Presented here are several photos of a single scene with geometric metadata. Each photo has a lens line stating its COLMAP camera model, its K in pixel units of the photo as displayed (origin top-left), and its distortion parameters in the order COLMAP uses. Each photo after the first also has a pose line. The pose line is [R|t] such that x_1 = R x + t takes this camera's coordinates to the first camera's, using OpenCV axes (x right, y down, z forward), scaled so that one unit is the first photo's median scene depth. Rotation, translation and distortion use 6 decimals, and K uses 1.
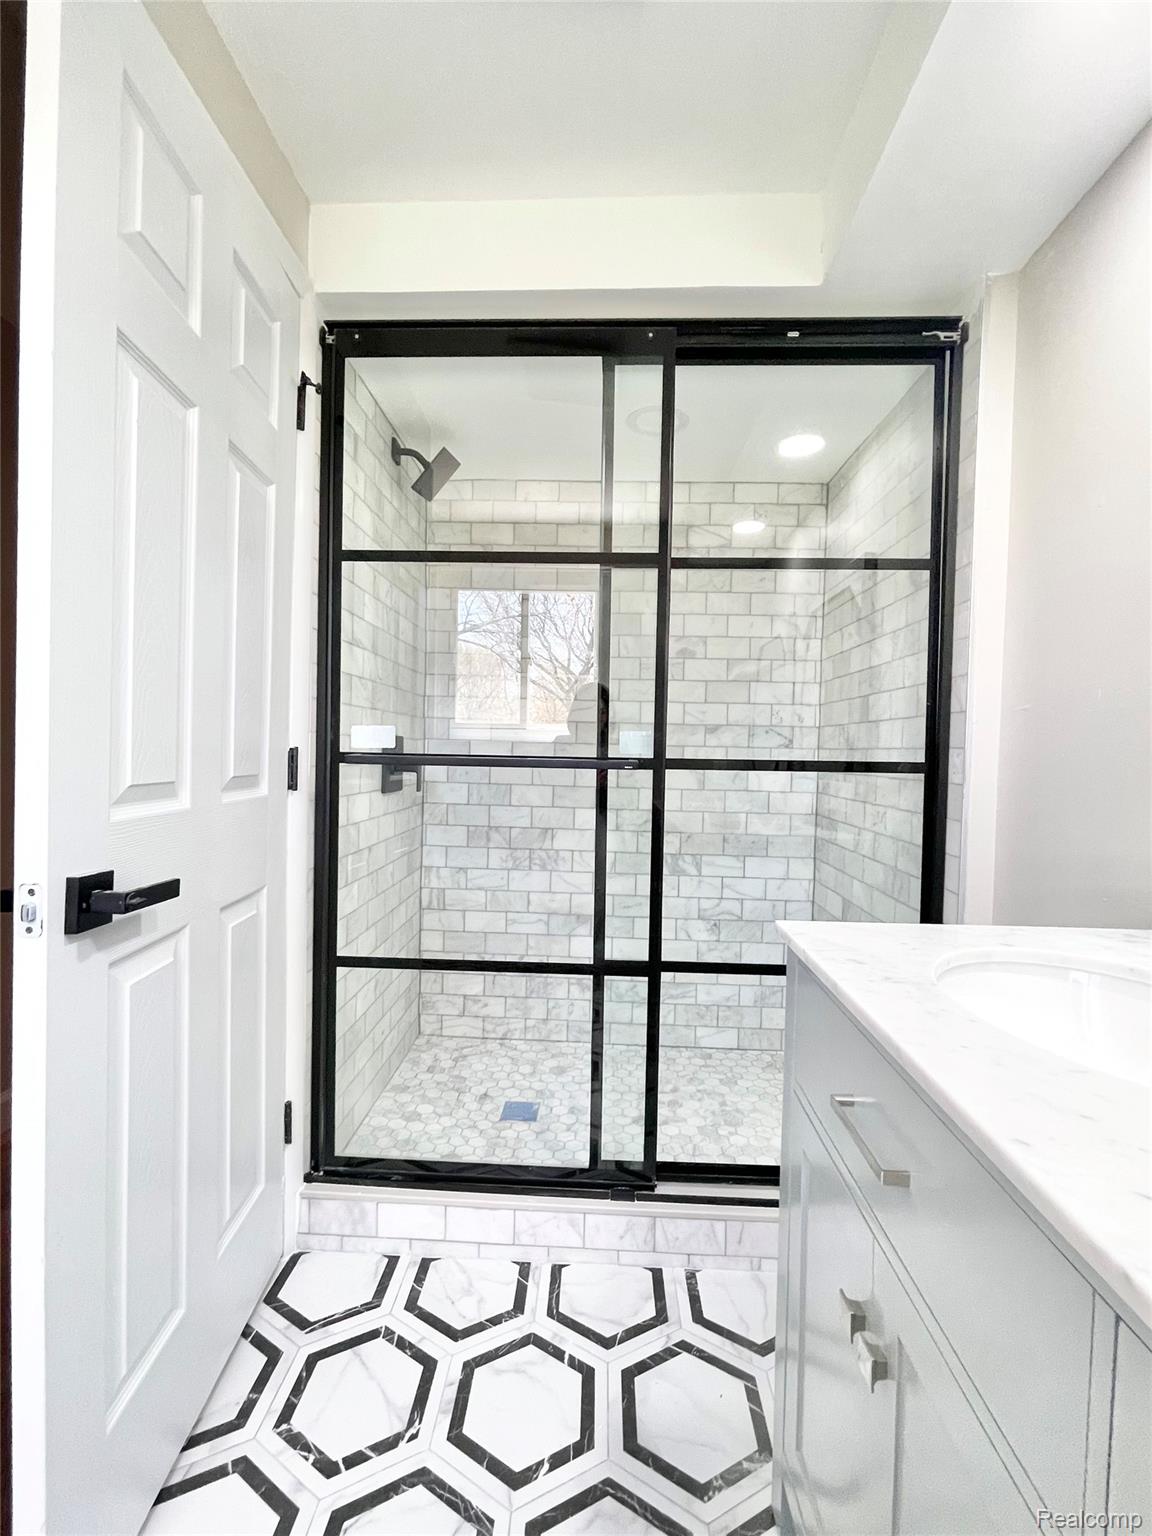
lens RADIAL K [[676.5, 0, 569.9], [0, 676.5, 765.9], [0, 0, 1]] dist [-0.013025, 0.004519]
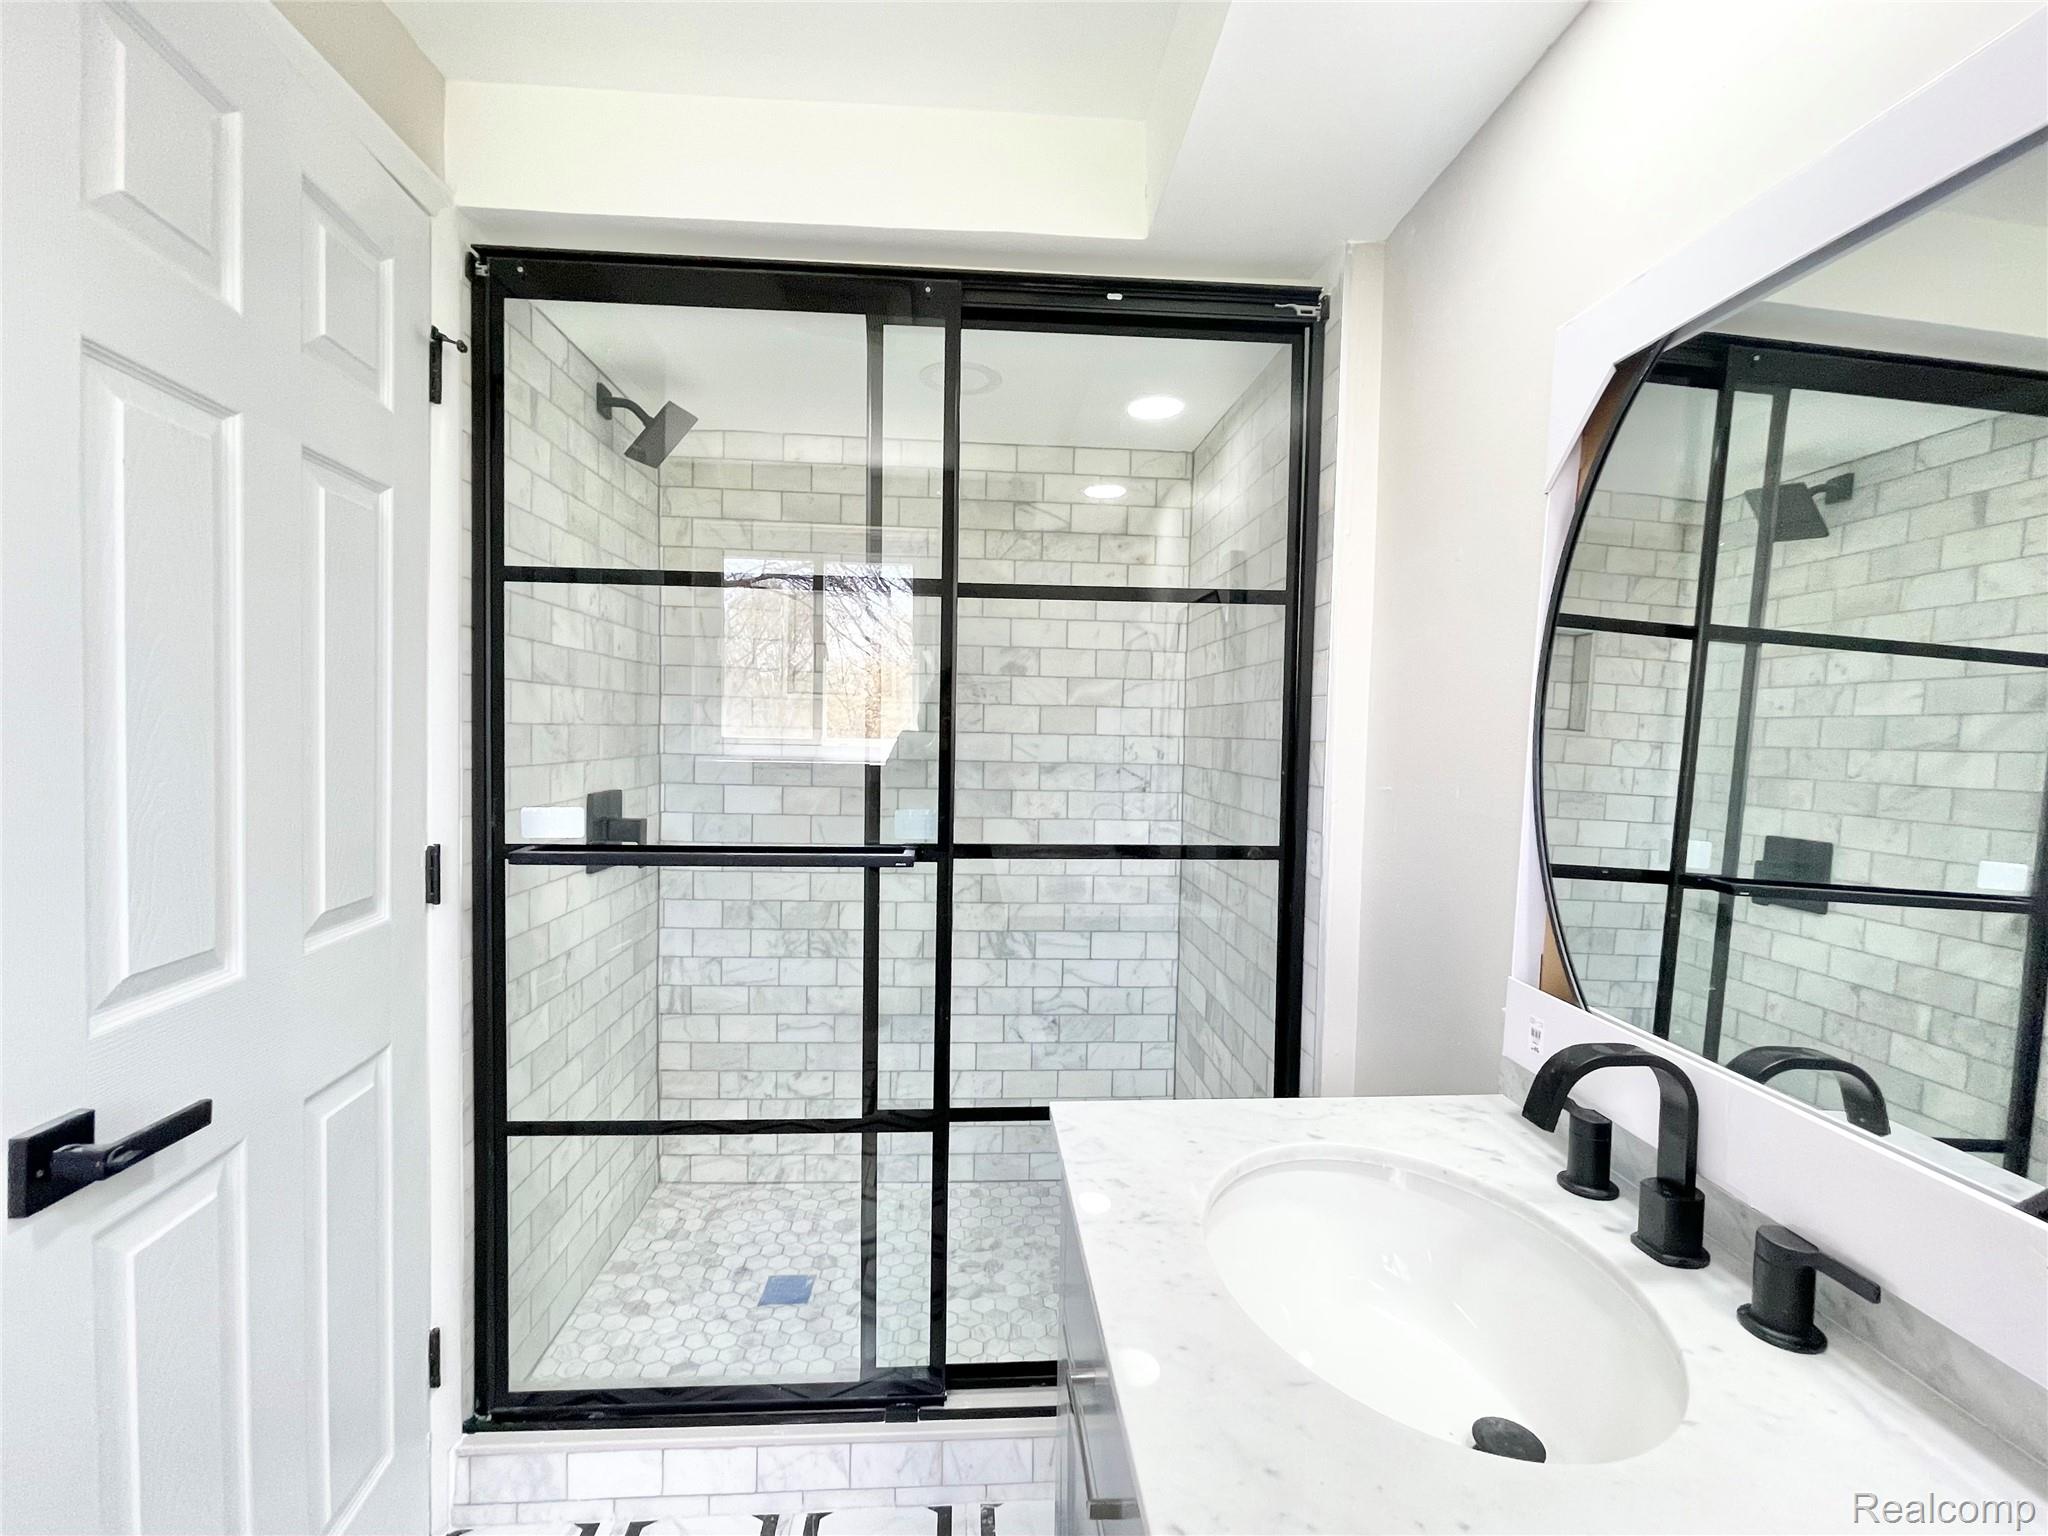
lens RADIAL K [[902.0, 0, 1023.6], [0, 902.0, 761.0], [0, 0, 1]] dist [-0.013025, 0.004519]
pose [[0.993721, -0.007210, 0.111658, 0.106657], [0.005437, 0.999854, 0.016174, -0.123733], [-0.111758, -0.015465, 0.993615, -0.021403]]
